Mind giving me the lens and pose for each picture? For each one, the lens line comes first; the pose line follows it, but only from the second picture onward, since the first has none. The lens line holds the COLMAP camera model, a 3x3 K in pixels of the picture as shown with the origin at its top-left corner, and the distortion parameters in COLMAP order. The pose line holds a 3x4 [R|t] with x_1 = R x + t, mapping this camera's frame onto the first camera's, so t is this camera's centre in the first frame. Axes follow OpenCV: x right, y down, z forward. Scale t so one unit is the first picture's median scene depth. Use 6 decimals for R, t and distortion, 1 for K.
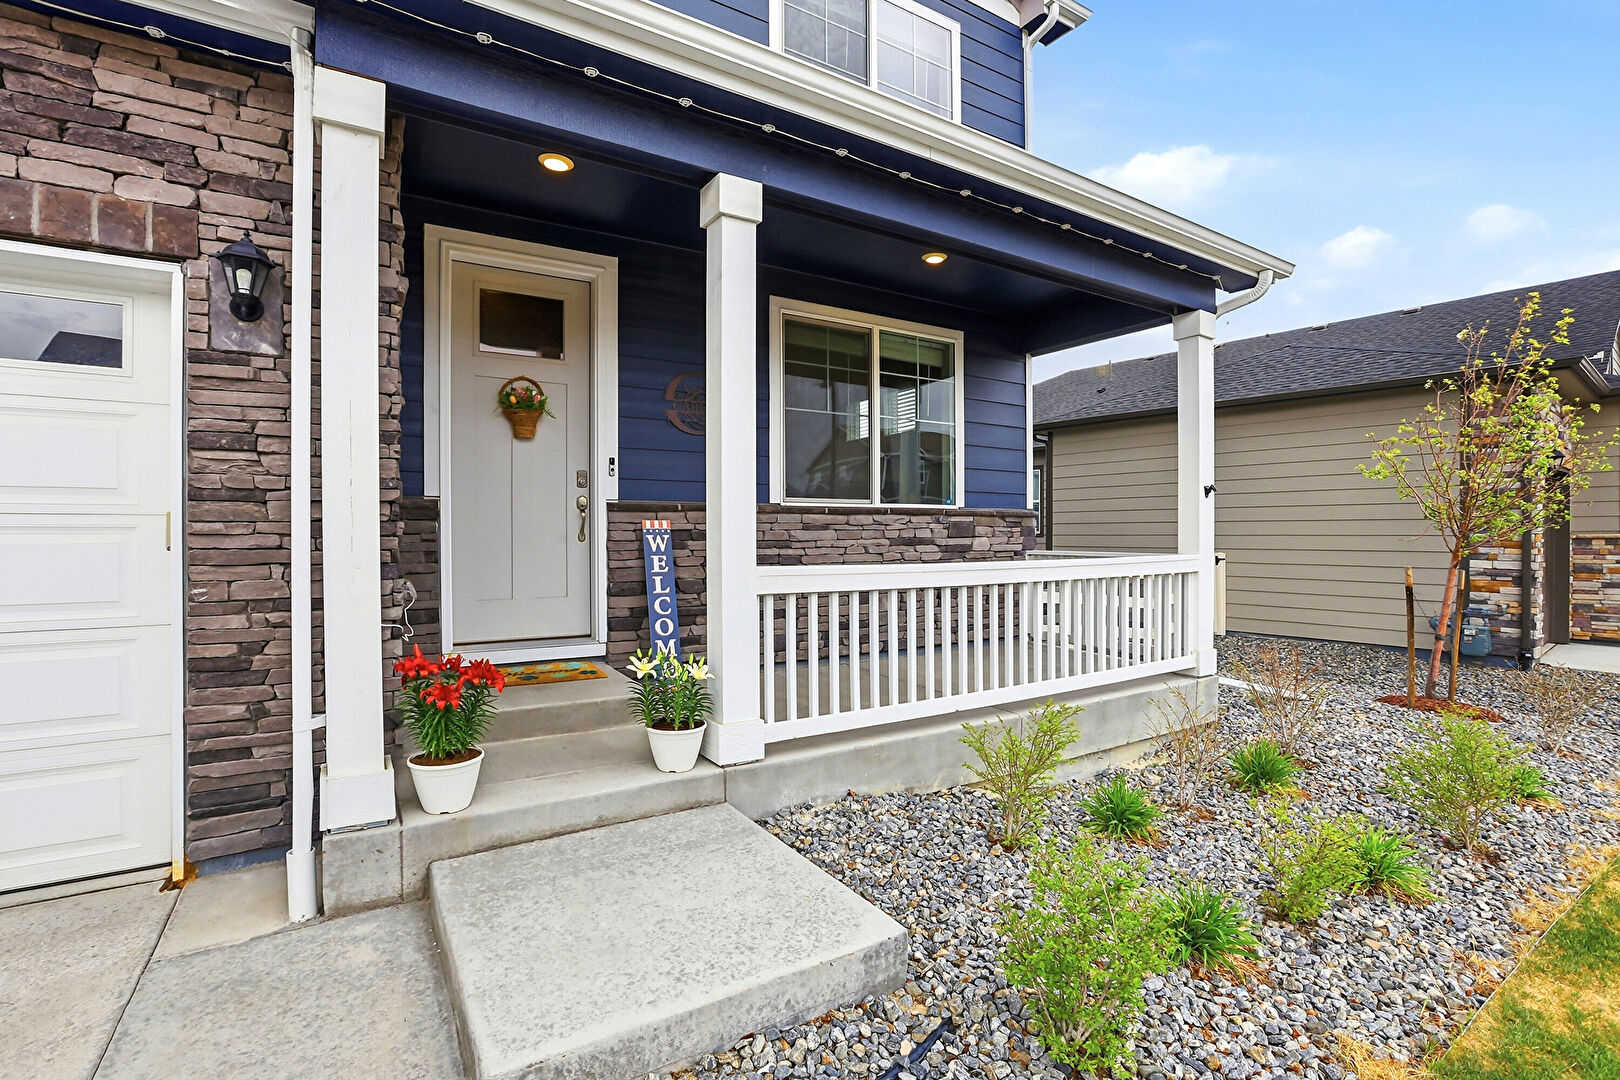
lens RADIAL K [[772.6, 0, 830.3], [0, 772.6, 533.4], [0, 0, 1]] dist [-0.020514, 0.000205]
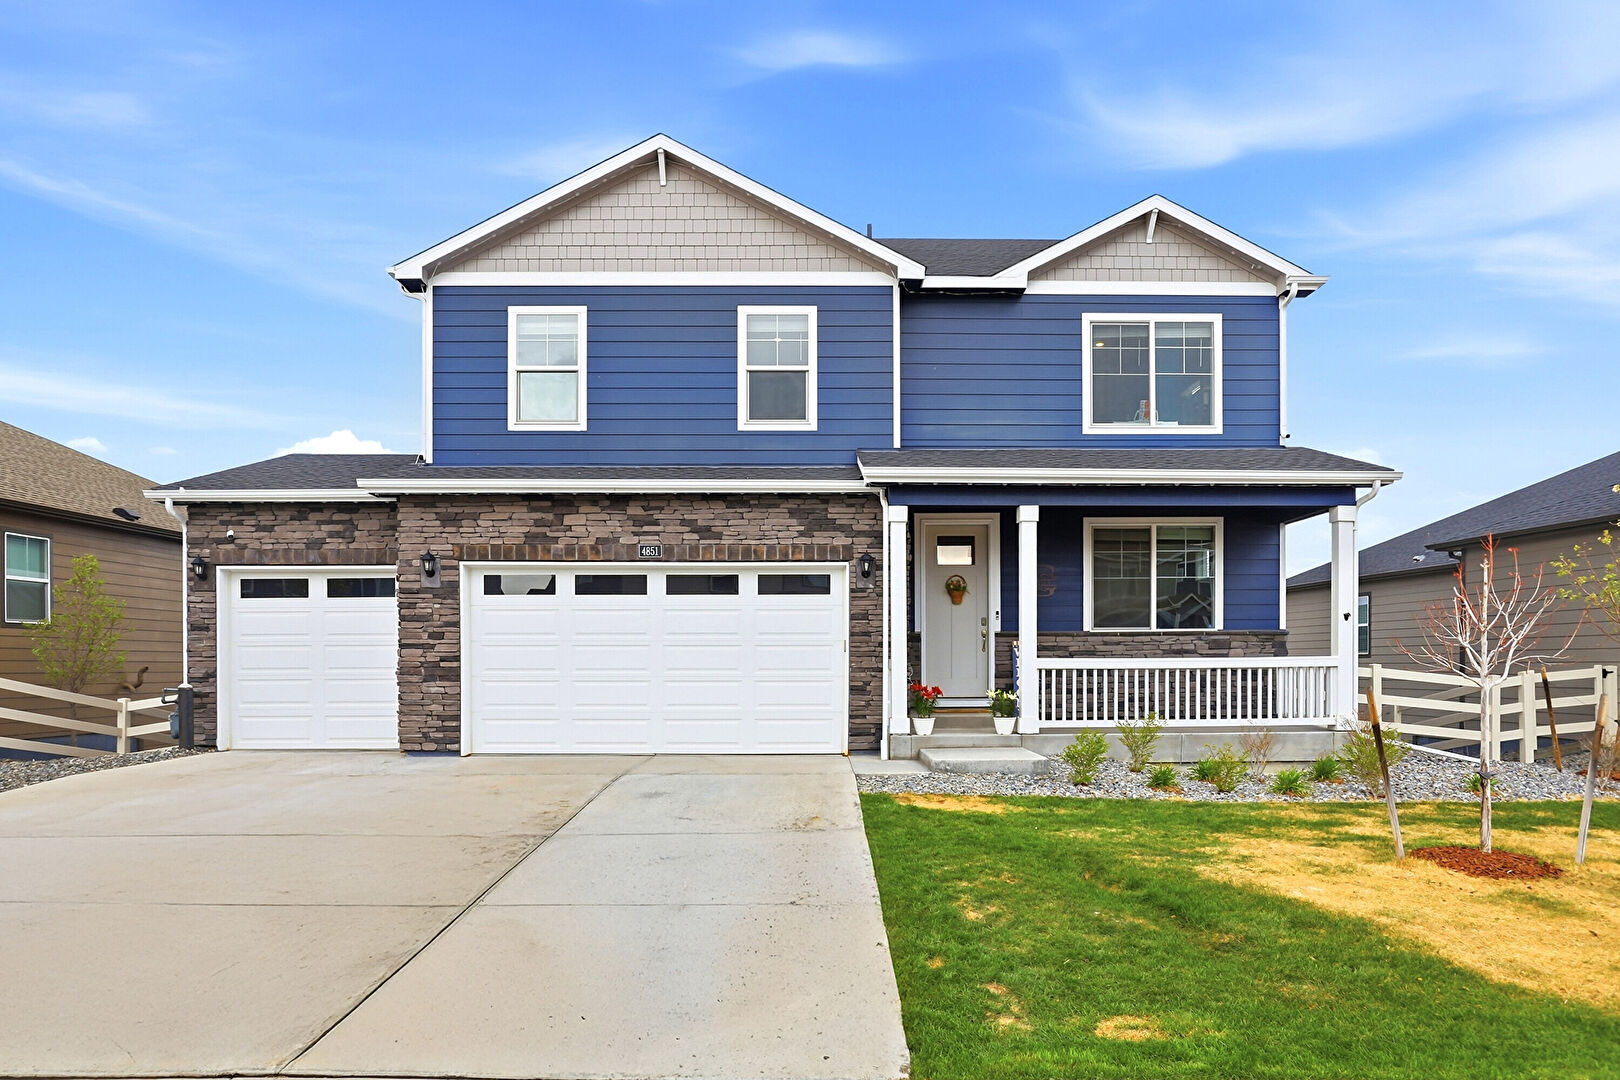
lens RADIAL K [[1112.7, 0, 772.6], [0, 1112.7, 667.5], [0, 0, 1]] dist [-0.001483, 0.000753]
pose [[0.833376, -0.002171, -0.552702, 1.397162], [0.002088, 0.999998, -0.000779, 0.089051], [0.552703, -0.000505, 0.833378, -2.933614]]
